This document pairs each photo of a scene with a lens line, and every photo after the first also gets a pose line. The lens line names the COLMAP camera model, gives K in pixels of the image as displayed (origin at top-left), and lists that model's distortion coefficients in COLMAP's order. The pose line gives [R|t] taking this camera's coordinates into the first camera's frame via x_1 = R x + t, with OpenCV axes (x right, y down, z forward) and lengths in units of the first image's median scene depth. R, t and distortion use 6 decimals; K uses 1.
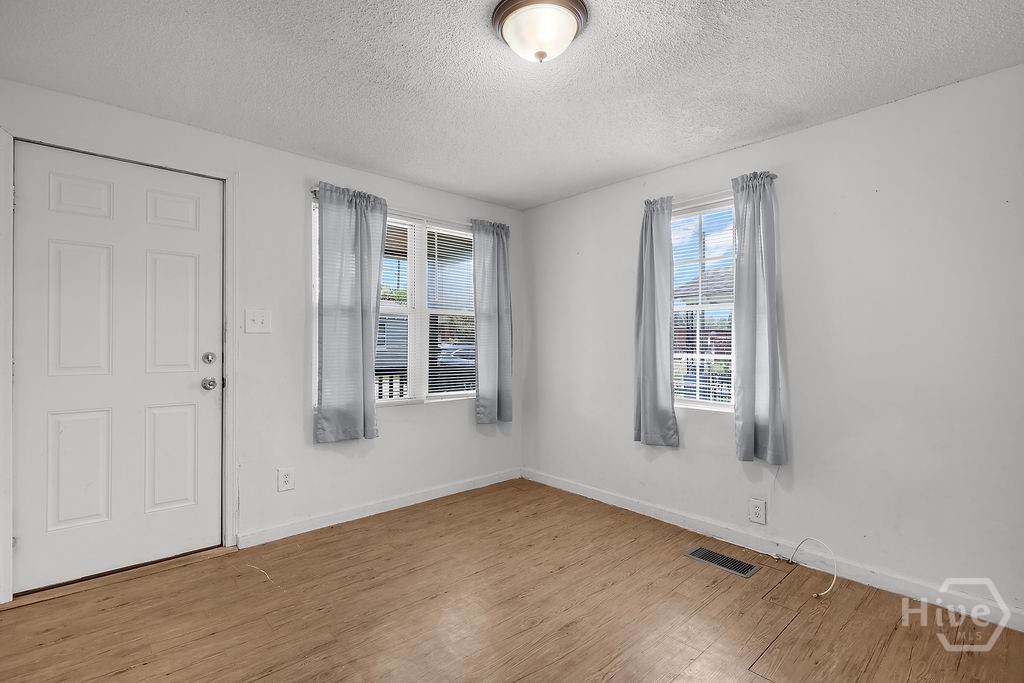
lens RADIAL K [[478.3, 0, 513.3], [0, 478.3, 344.0], [0, 0, 1]] dist [0.001082, 0.000104]
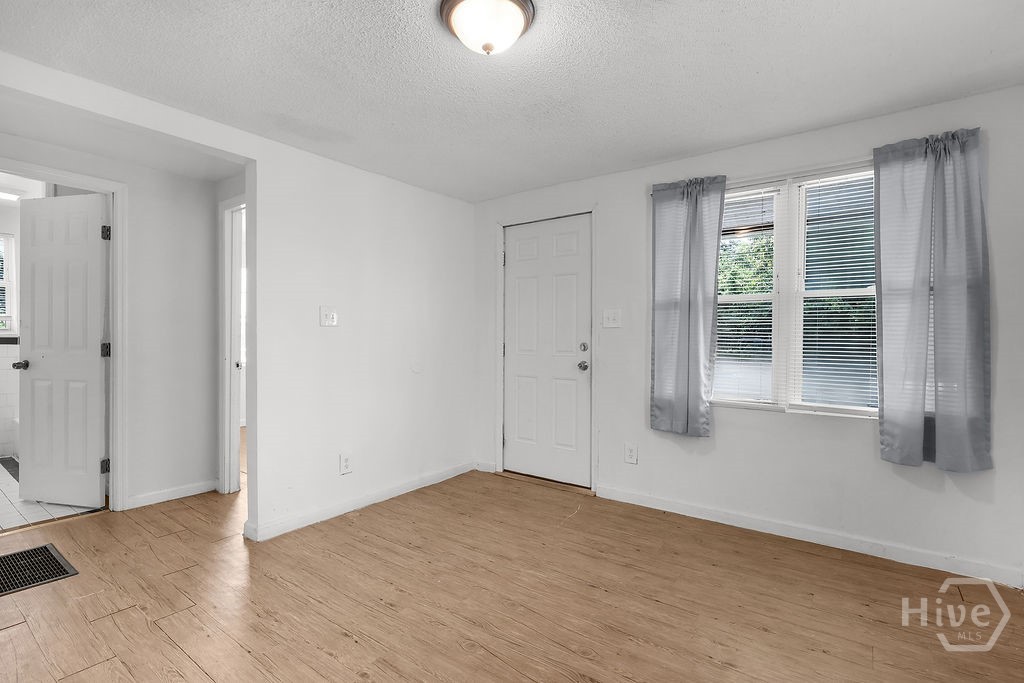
lens RADIAL K [[484.7, 0, 517.8], [0, 484.7, 349.2], [0, 0, 1]] dist [0.002588, 0.000655]
pose [[0.202142, 0.021406, -0.979122, 0.591215], [-0.006845, 0.999768, 0.020444, 0.007120], [0.979332, 0.002570, 0.202241, 0.475040]]
